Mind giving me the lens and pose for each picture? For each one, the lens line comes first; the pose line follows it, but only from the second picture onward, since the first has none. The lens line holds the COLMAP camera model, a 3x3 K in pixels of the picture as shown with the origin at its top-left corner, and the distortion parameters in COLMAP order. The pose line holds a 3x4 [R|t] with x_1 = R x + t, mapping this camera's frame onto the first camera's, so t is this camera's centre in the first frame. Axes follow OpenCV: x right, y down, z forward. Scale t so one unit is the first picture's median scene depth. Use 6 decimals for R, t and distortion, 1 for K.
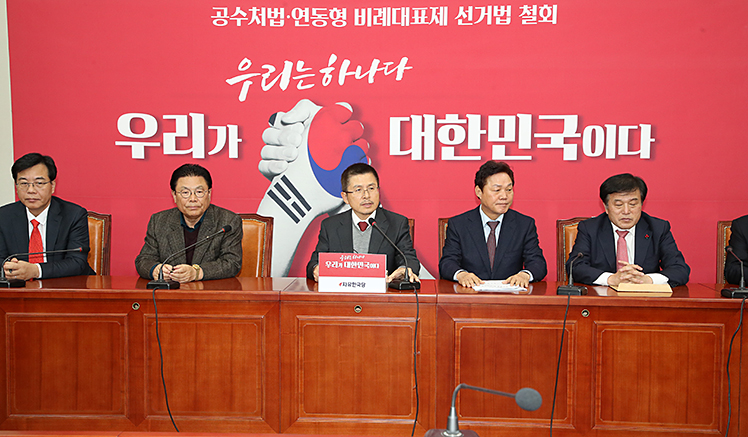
lens RADIAL K [[850.1, 0, 374.9], [0, 850.1, 235.3], [0, 0, 1]] dist [0.093413, 0.006806]
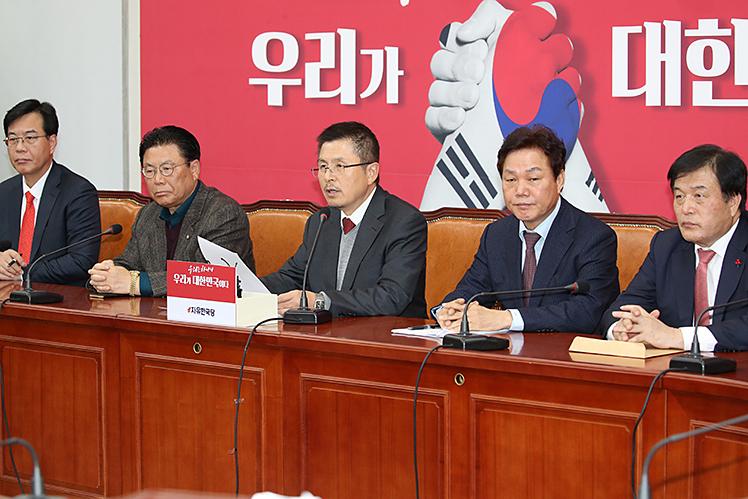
lens RADIAL K [[2129.9, 0, 374.0], [0, 2129.9, 249.5], [0, 0, 1]] dist [-0.333065, -0.324022]
pose [[0.770285, 0.037810, -0.636579, 0.755766], [-0.037956, 0.999189, 0.013419, -0.011006], [0.636570, 0.013826, 0.771095, -0.116939]]
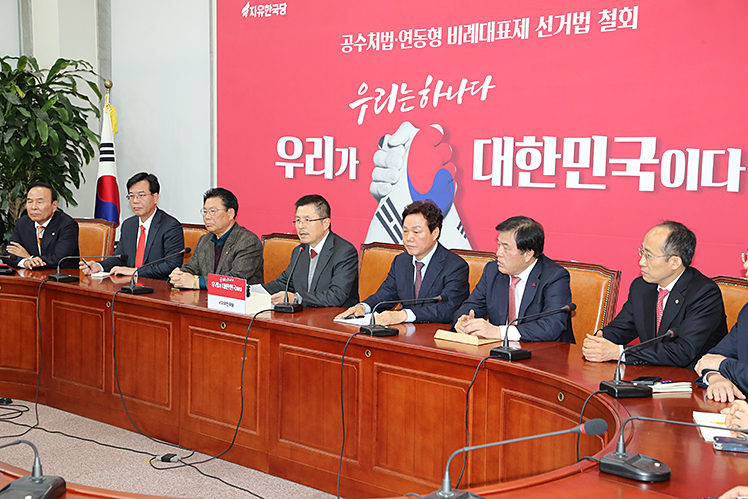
lens RADIAL K [[1066.1, 0, 374.0], [0, 1066.1, 249.5], [0, 0, 1]] dist [0.165080, 0.023795]
pose [[0.767551, 0.064606, -0.637724, 0.697599], [-0.059402, 0.997796, 0.029589, -0.046075], [0.638230, 0.015172, 0.769696, 0.020958]]
